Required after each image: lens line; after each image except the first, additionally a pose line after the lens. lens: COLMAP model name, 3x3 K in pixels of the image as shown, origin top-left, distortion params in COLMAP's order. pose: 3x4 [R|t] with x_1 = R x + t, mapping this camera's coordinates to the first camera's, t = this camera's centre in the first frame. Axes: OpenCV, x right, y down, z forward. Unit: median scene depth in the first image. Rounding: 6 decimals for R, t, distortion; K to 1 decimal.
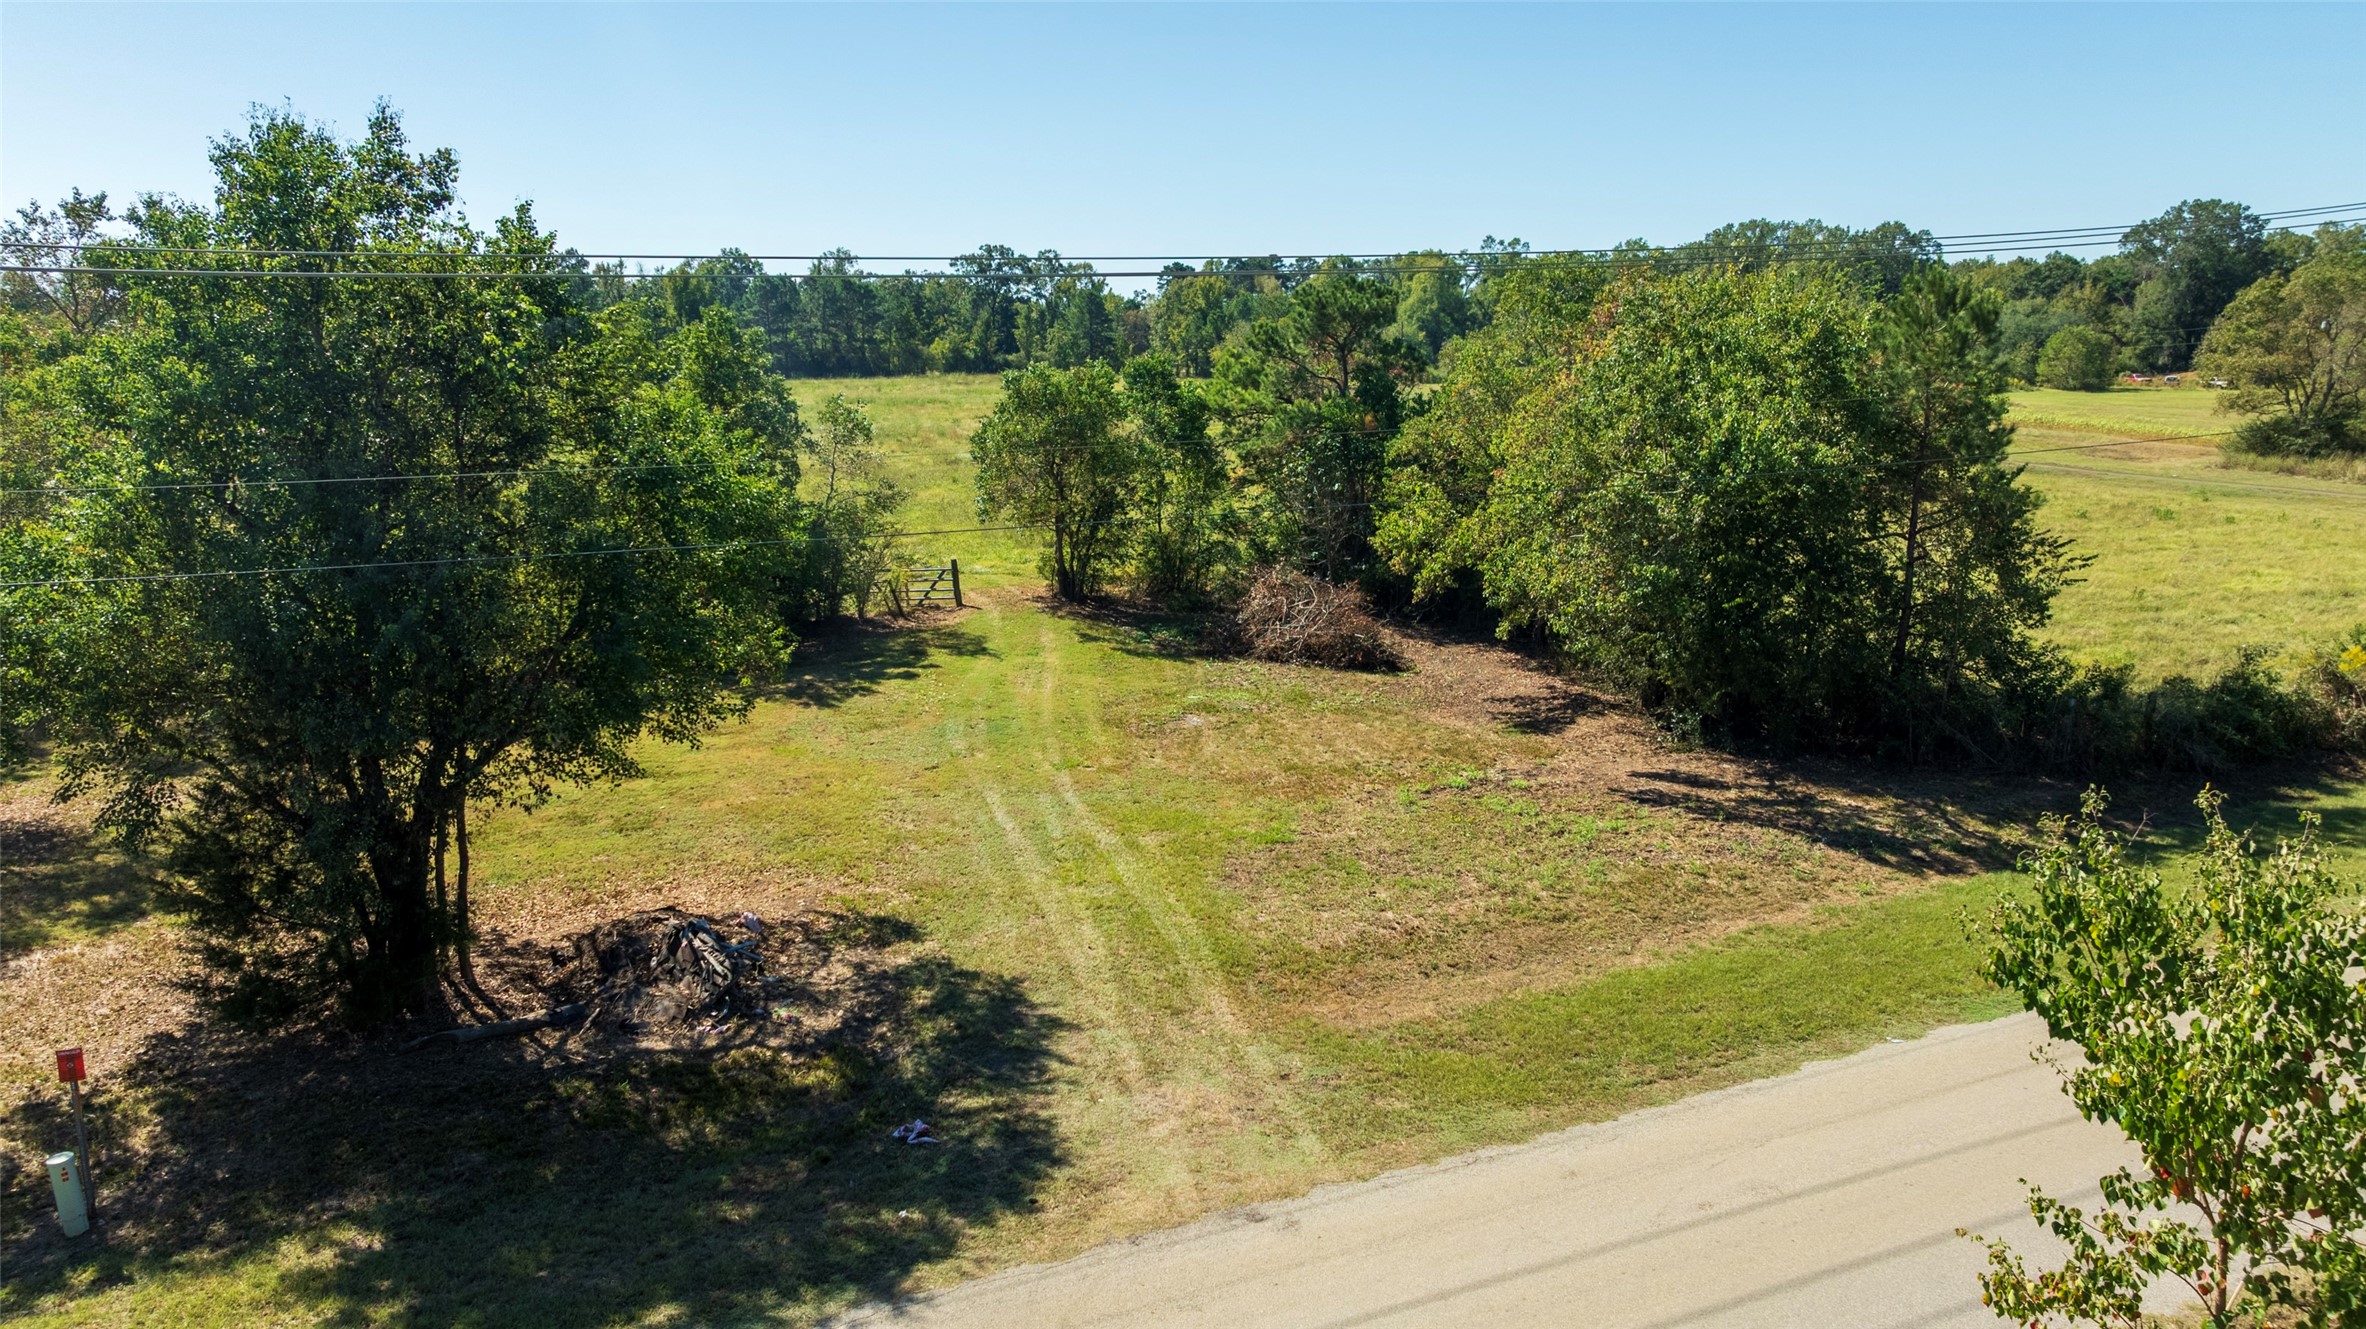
lens RADIAL K [[1625.9, 0, 1182.1], [0, 1625.9, 663.8], [0, 0, 1]] dist [-0.021080, -0.000054]
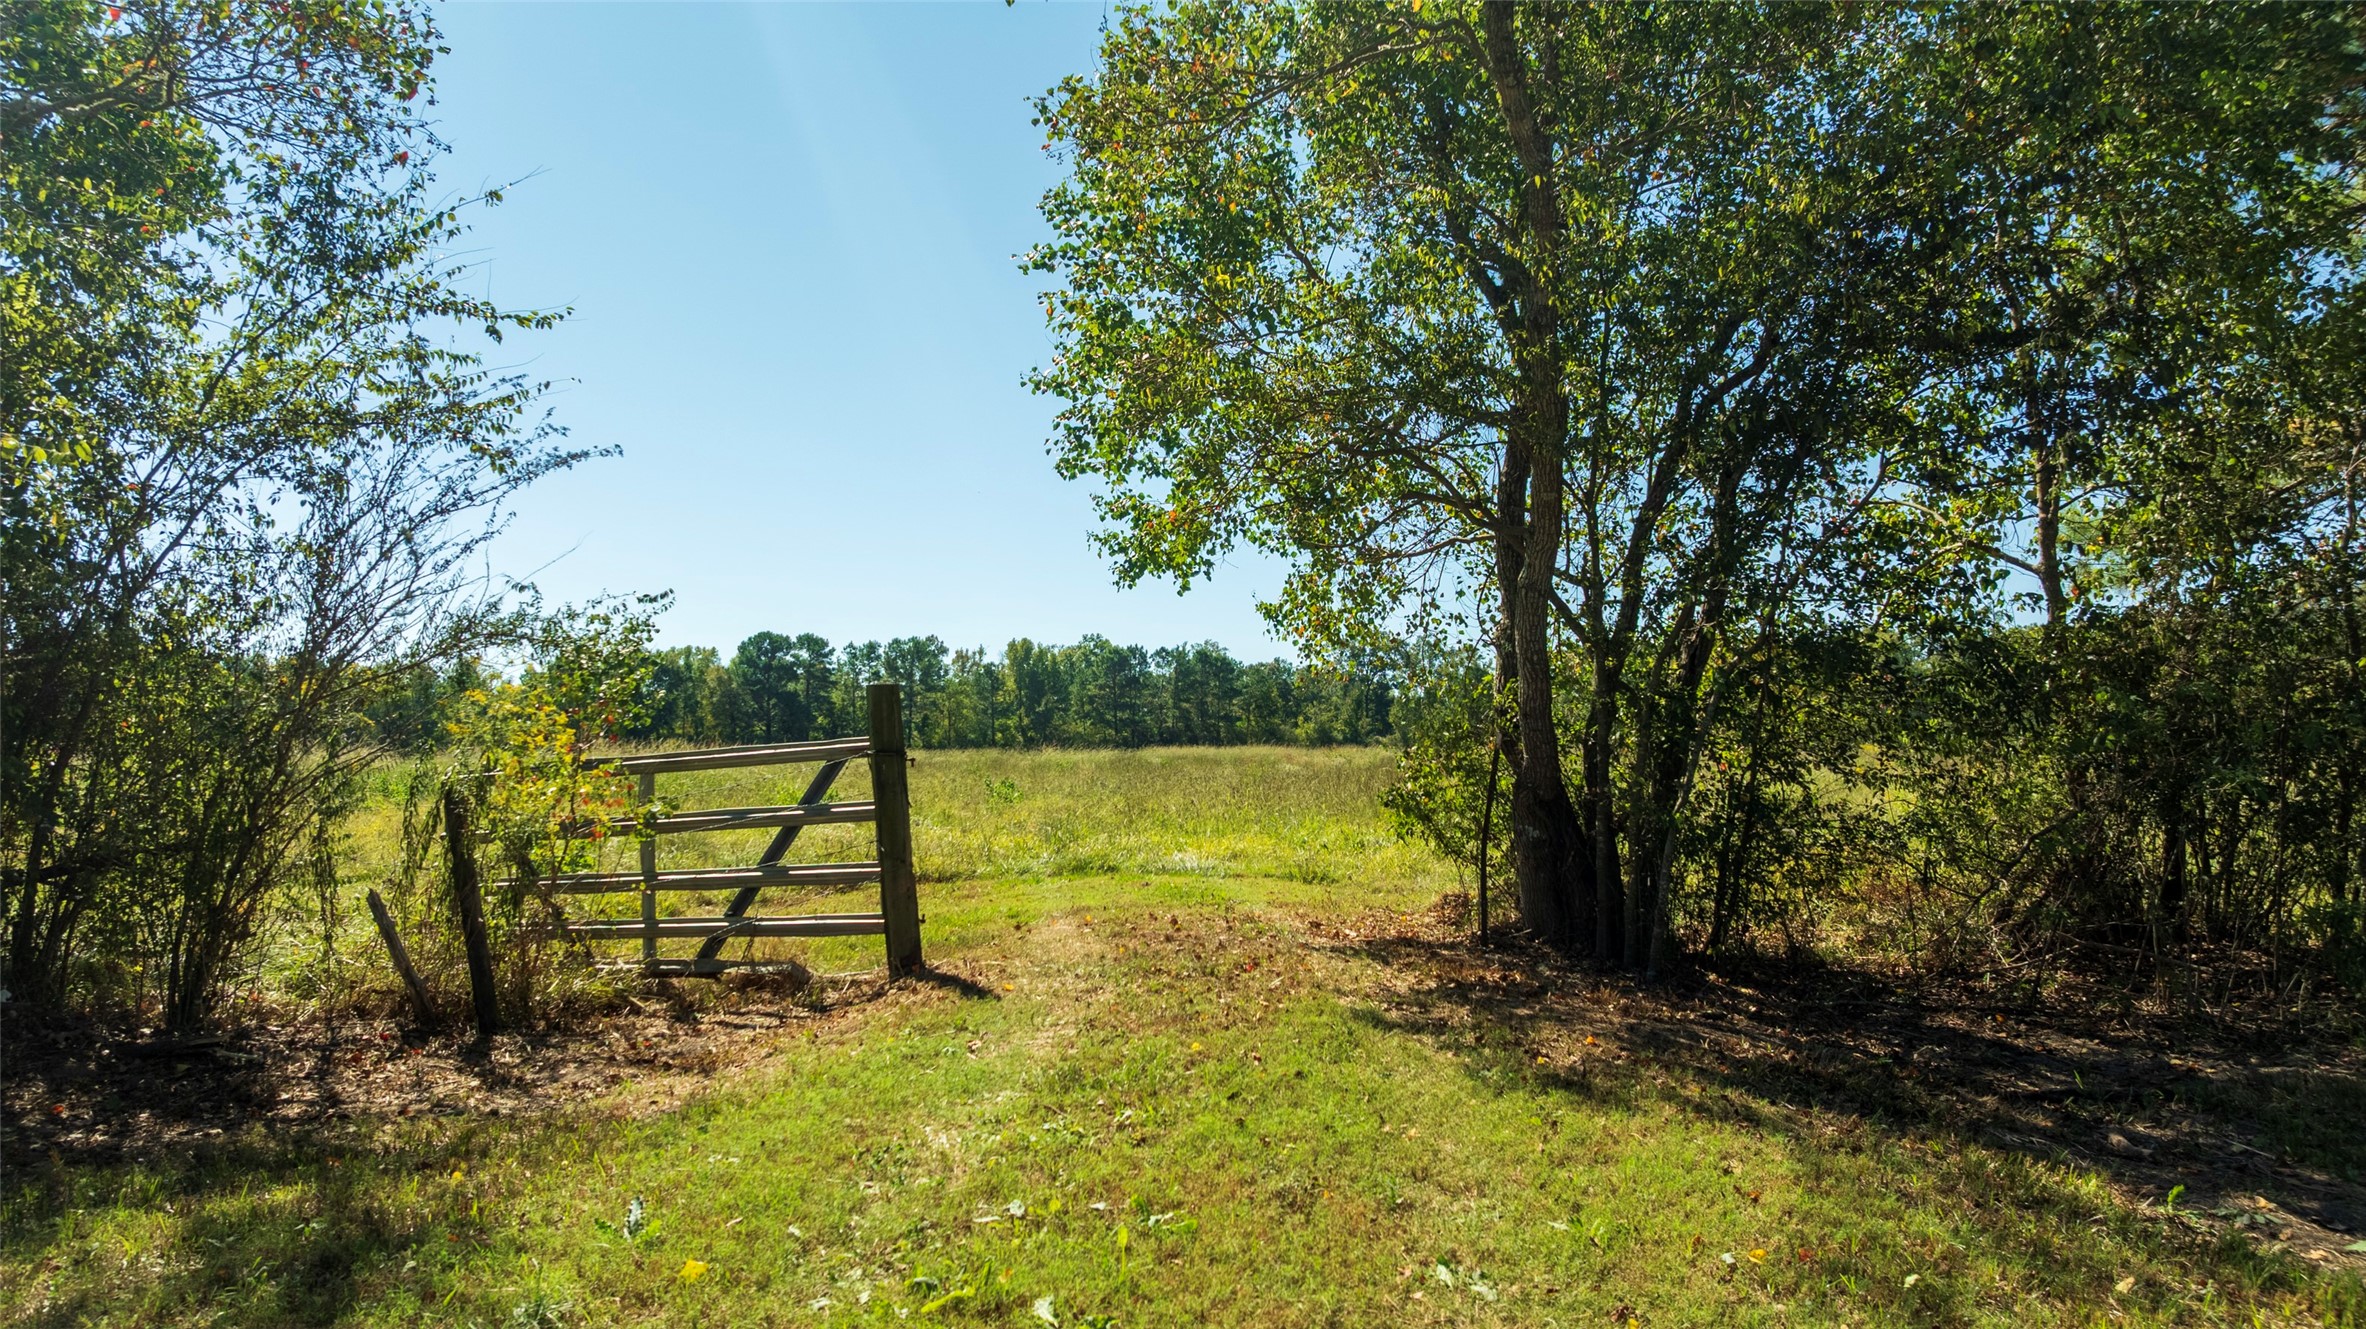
lens RADIAL K [[1625.9, 0, 1184.2], [0, 1625.9, 664.2], [0, 0, 1]] dist [-0.021080, -0.000054]
pose [[0.974172, -0.007553, -0.225680, -0.071711], [-0.050021, 0.967391, -0.248301, -0.026296], [0.220196, 0.253176, 0.942027, 0.828829]]
